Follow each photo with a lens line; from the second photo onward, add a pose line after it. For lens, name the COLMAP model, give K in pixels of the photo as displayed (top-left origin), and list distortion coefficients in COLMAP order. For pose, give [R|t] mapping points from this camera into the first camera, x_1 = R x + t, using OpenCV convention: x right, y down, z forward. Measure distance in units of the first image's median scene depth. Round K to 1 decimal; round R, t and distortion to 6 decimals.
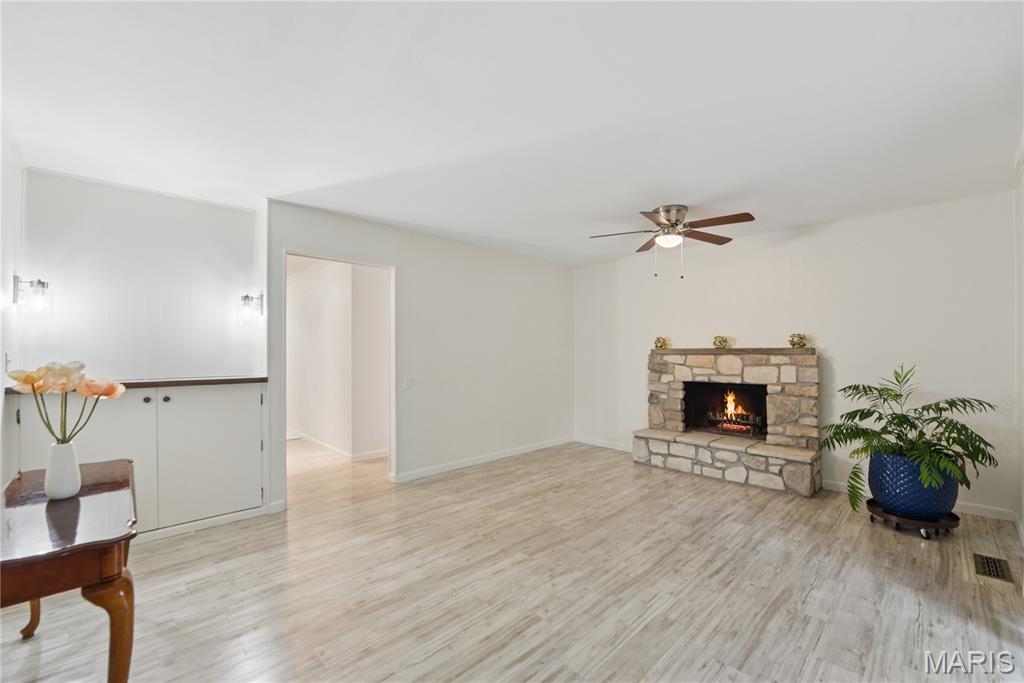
lens RADIAL K [[416.8, 0, 510.5], [0, 416.8, 351.5], [0, 0, 1]] dist [-0.017891, -0.000180]
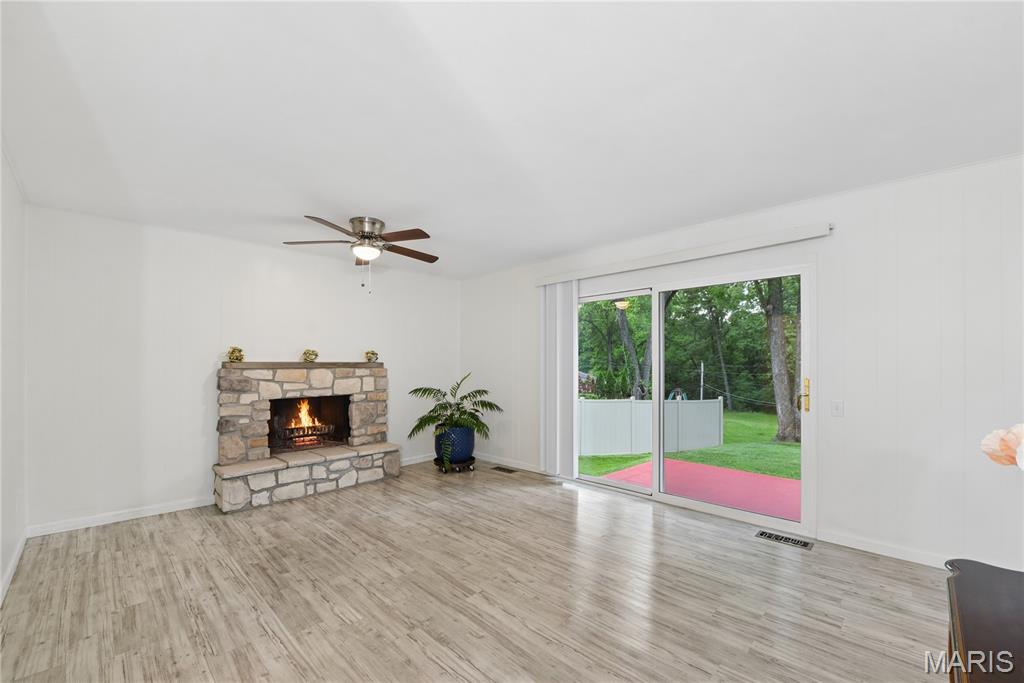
lens RADIAL K [[416.8, 0, 510.5], [0, 416.8, 351.5], [0, 0, 1]] dist [-0.017891, -0.000180]
pose [[-0.033324, 0.032481, 0.998917, -0.555298], [0.003324, 0.999470, -0.032388, 0.000591], [-0.999439, 0.002241, -0.033414, 0.610033]]
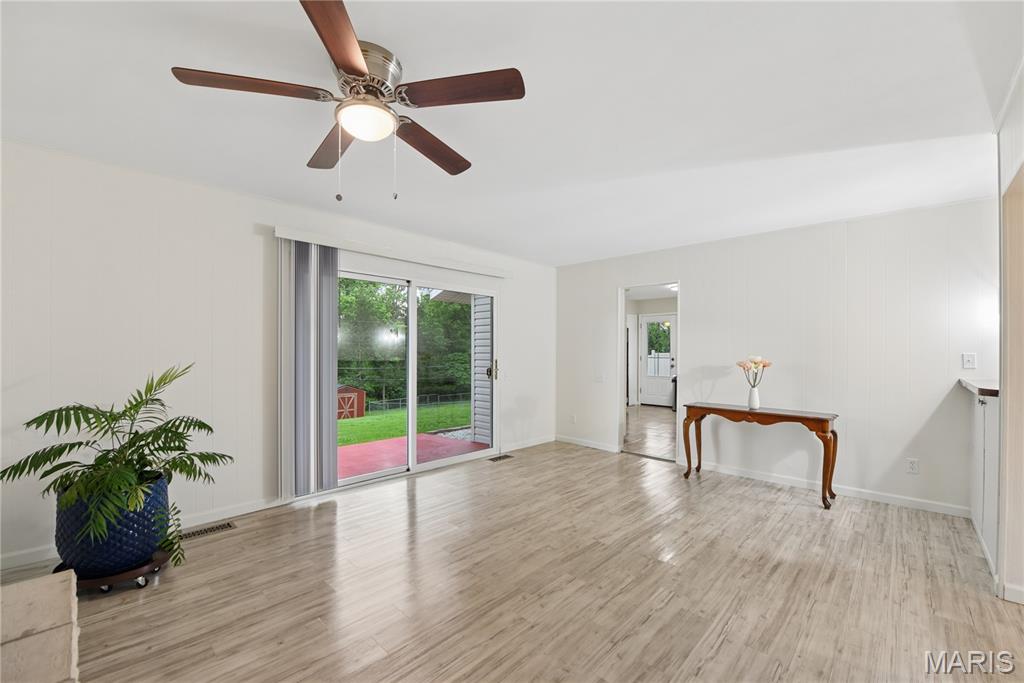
lens RADIAL K [[416.8, 0, 510.5], [0, 416.8, 351.5], [0, 0, 1]] dist [-0.017891, -0.000180]
pose [[-0.999010, -0.003641, -0.044341, 0.206735], [-0.003763, 0.999989, 0.002657, -0.001516], [0.044330, 0.002822, -0.999013, 1.324100]]
